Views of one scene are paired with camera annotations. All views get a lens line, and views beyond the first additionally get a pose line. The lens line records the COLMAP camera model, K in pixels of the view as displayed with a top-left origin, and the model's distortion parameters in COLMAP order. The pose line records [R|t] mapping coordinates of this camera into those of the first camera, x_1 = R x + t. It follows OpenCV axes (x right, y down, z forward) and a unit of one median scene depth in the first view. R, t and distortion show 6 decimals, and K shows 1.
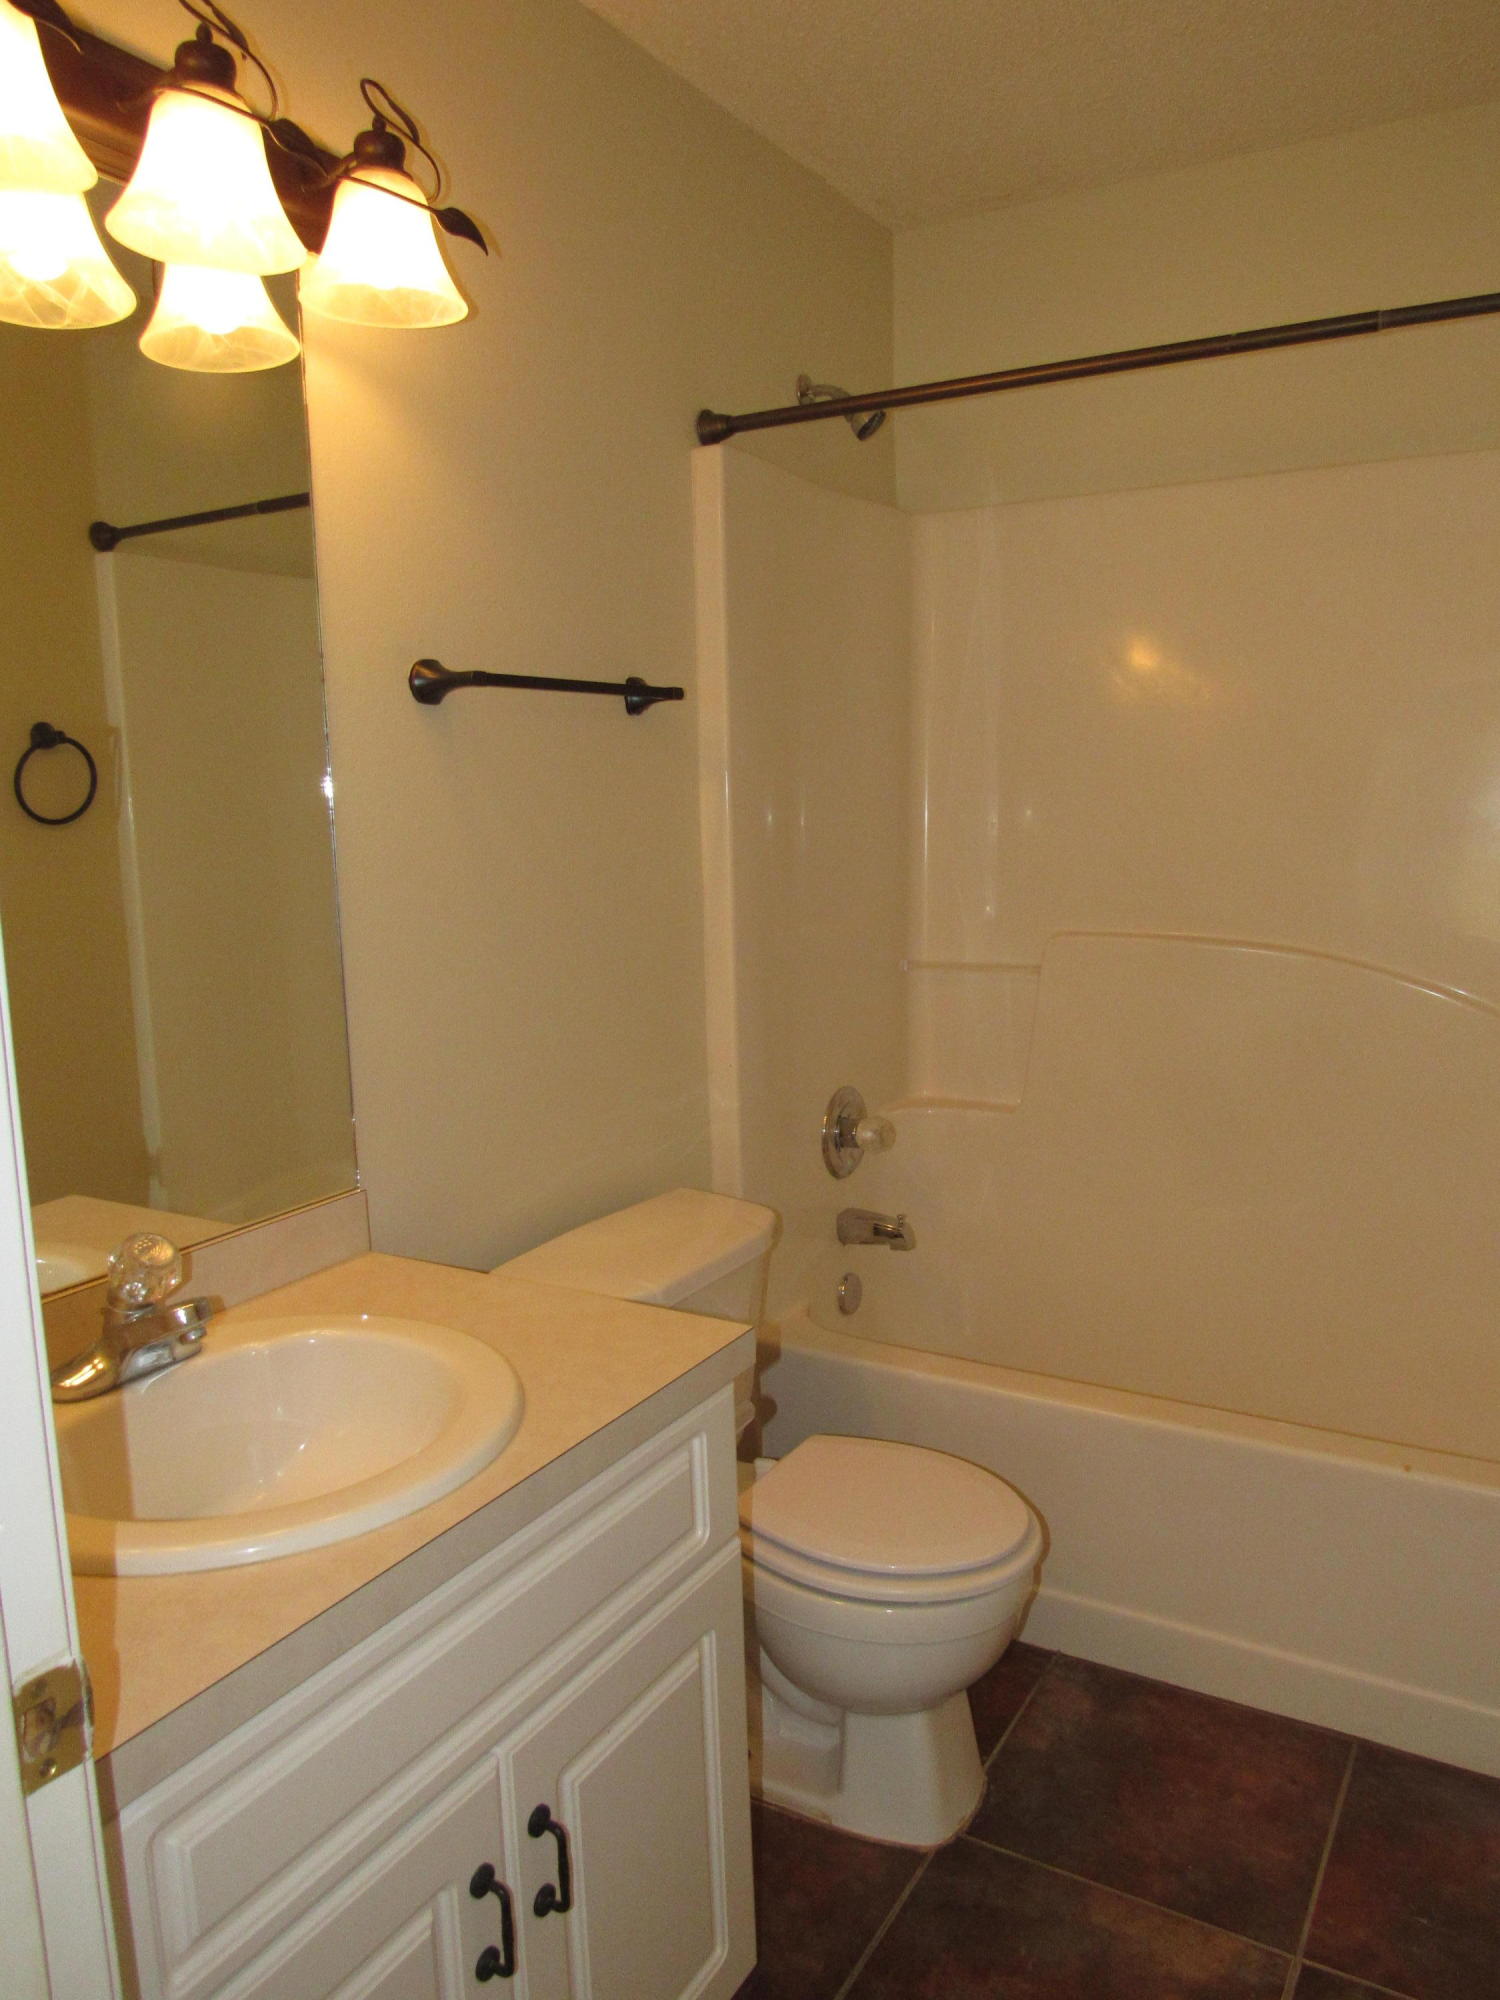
lens RADIAL K [[1451.7, 0, 750.0], [0, 1451.7, 1000.0], [0, 0, 1]] dist [-0.021790, -0.005249]
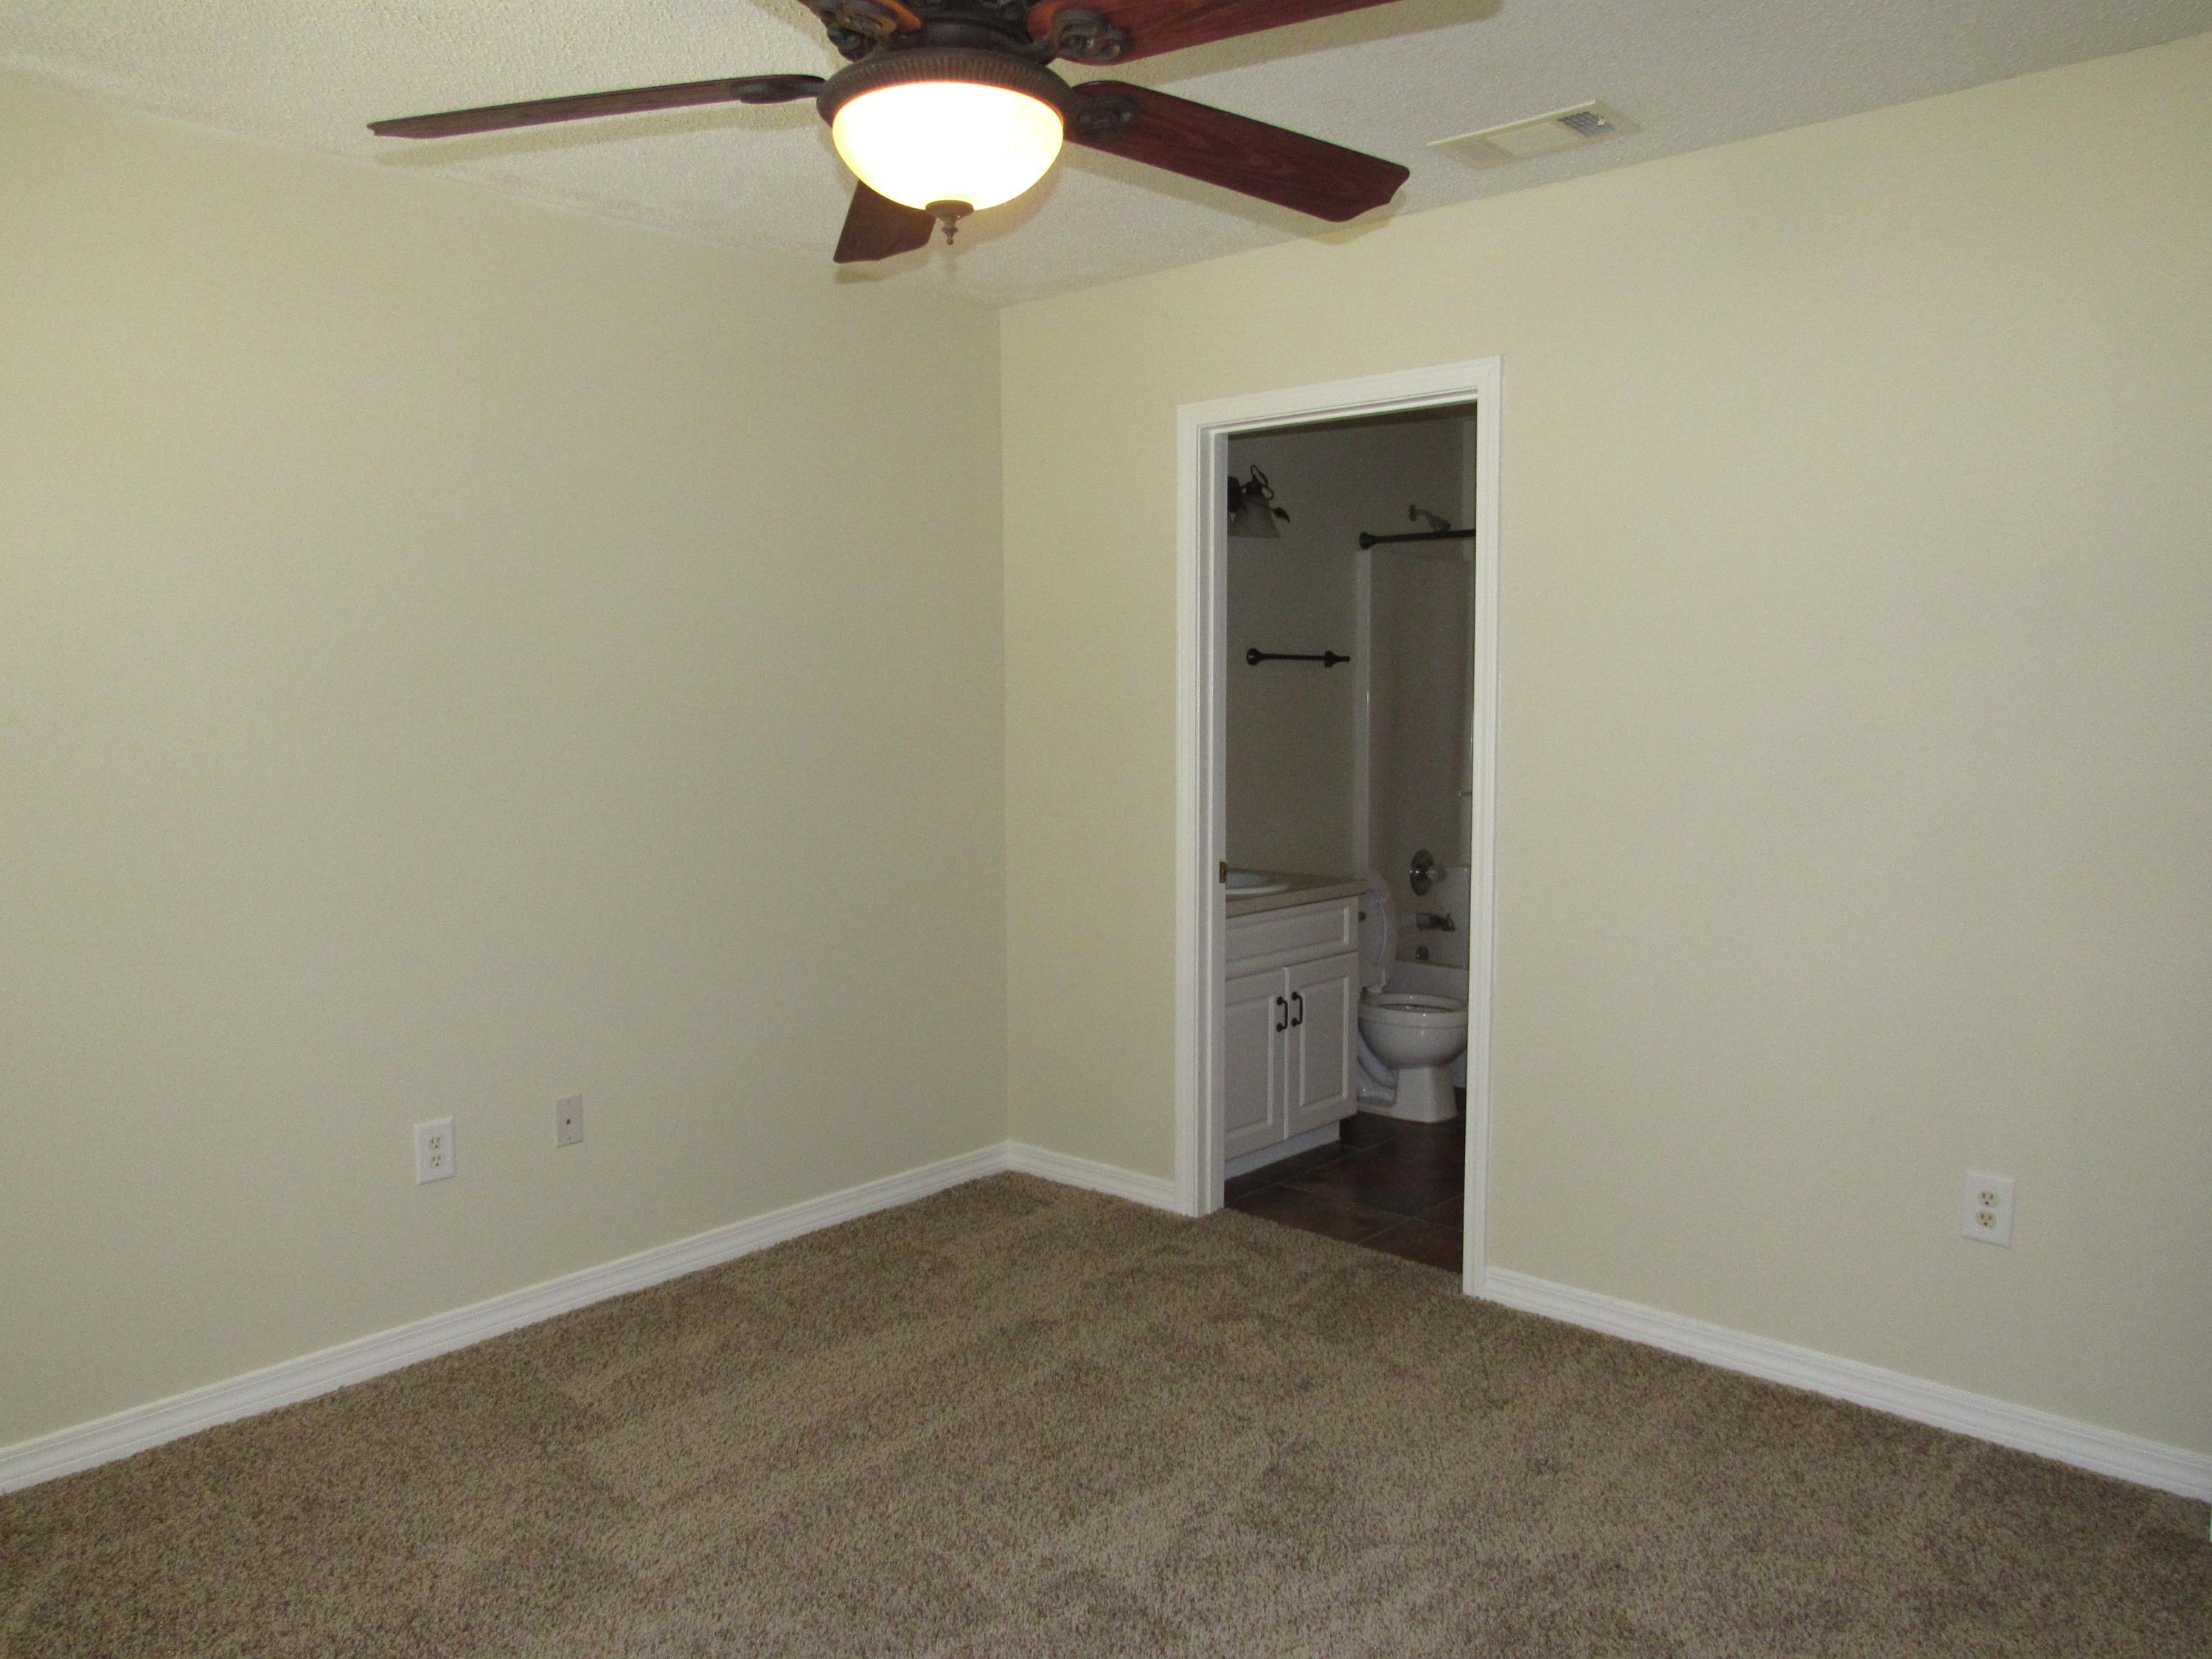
lens RADIAL K [[1542.5, 0, 1106.0], [0, 1542.5, 829.5], [0, 0, 1]] dist [-0.141003, -0.000553]
pose [[0.979883, 0.035897, -0.196319, 0.061448], [-0.048910, 0.996887, -0.061841, 0.222614], [0.193488, 0.070199, 0.978588, -1.409943]]
